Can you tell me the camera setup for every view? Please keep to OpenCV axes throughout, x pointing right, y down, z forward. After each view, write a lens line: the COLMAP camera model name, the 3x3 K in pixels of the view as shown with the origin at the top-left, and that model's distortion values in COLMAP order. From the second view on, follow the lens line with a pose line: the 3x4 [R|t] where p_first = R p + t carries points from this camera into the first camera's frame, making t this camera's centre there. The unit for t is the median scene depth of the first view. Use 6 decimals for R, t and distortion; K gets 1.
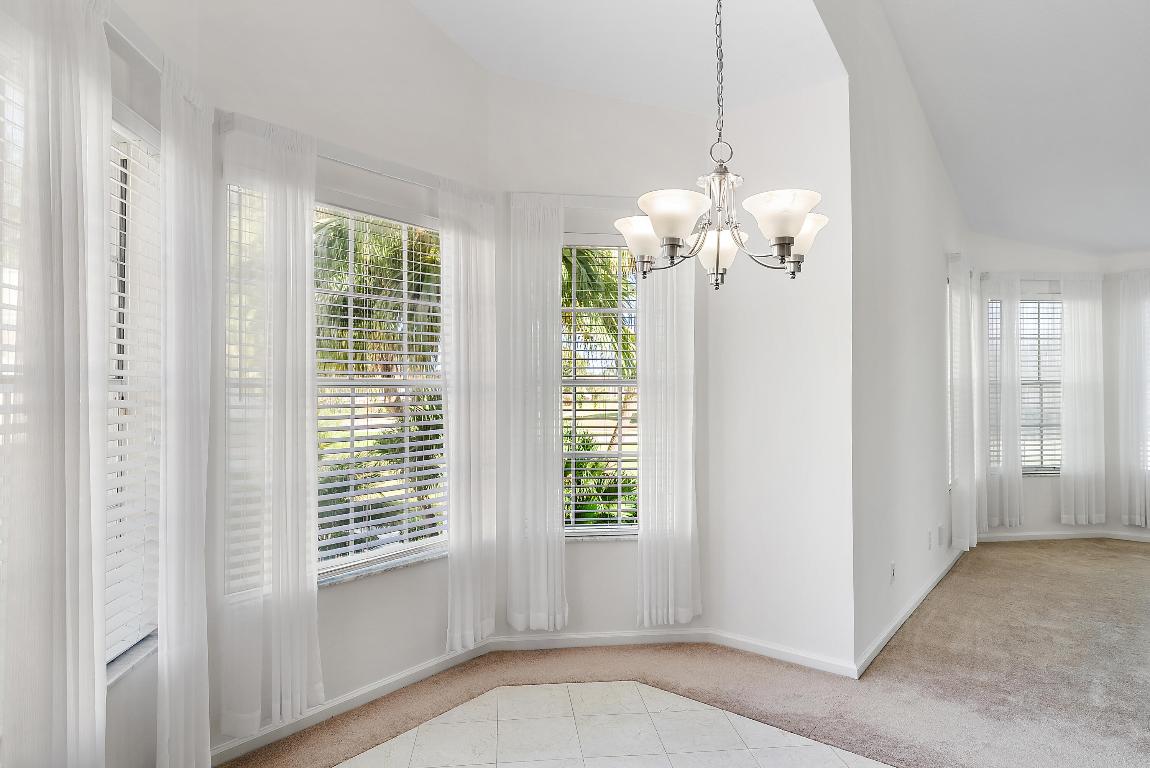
lens RADIAL K [[665.7, 0, 575.0], [0, 665.7, 384.0], [0, 0, 1]] dist [0.004497, 0.000196]
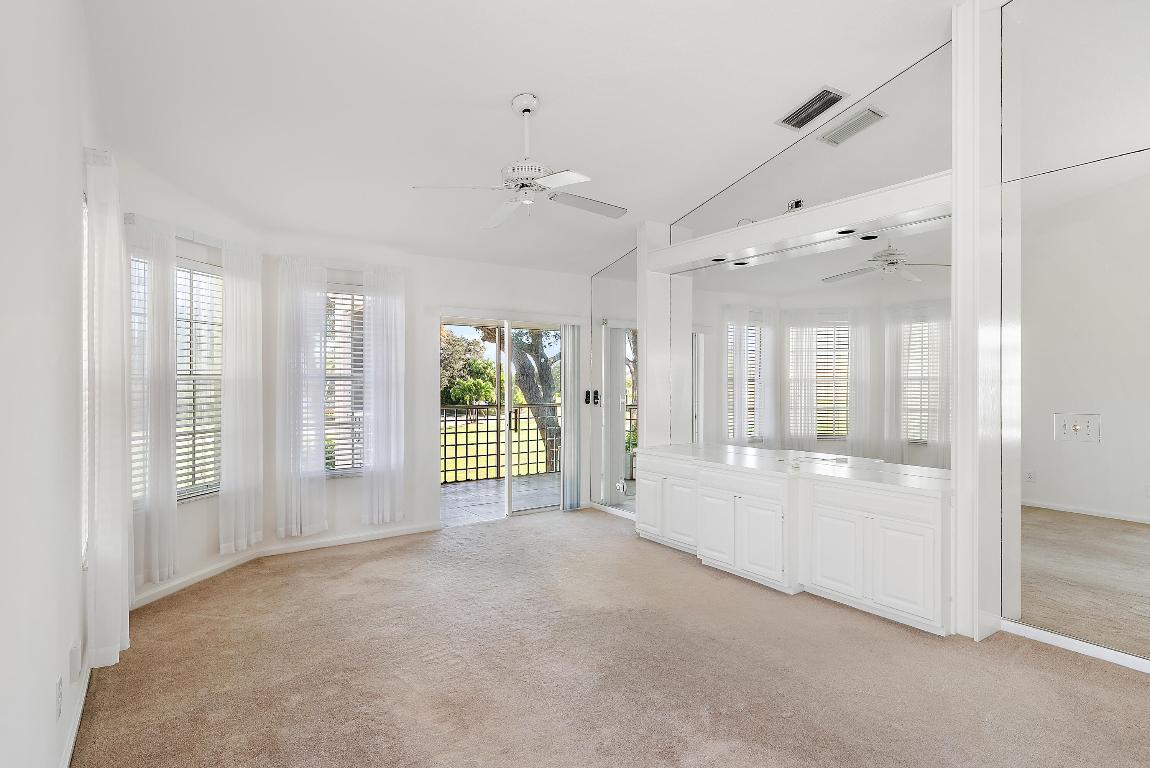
lens RADIAL K [[602.9, 0, 575.0], [0, 602.9, 384.0], [0, 0, 1]] dist [-0.000143, -0.000282]
pose [[0.290898, 0.004693, 0.956743, 0.188995], [-0.013281, 0.999911, -0.000867, 0.000713], [-0.956662, -0.012454, 0.290935, 0.448571]]
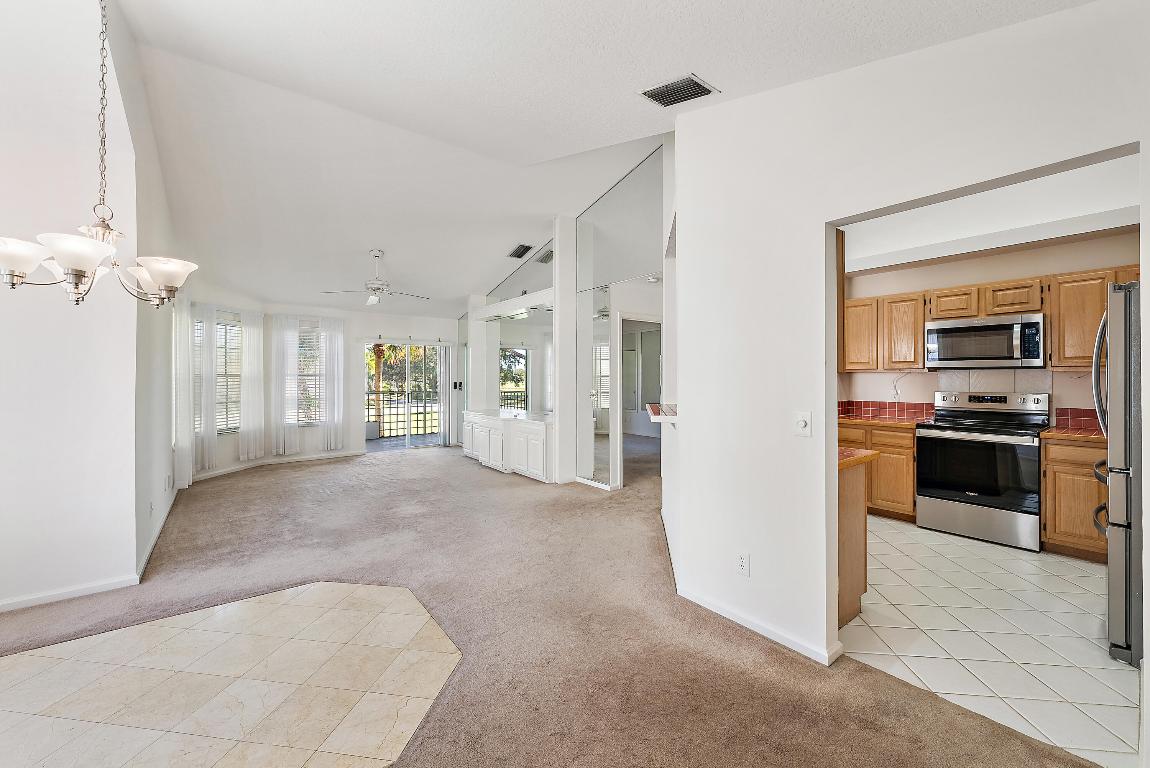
lens RADIAL K [[451.3, 0, 573.4], [0, 451.3, 379.6], [0, 0, 1]] dist [-0.000867, 0.000105]
pose [[0.238824, 0.001653, 0.971062, -0.184586], [-0.009113, 0.999958, 0.000539, -0.000875], [-0.971020, -0.008979, 0.238829, -0.078813]]
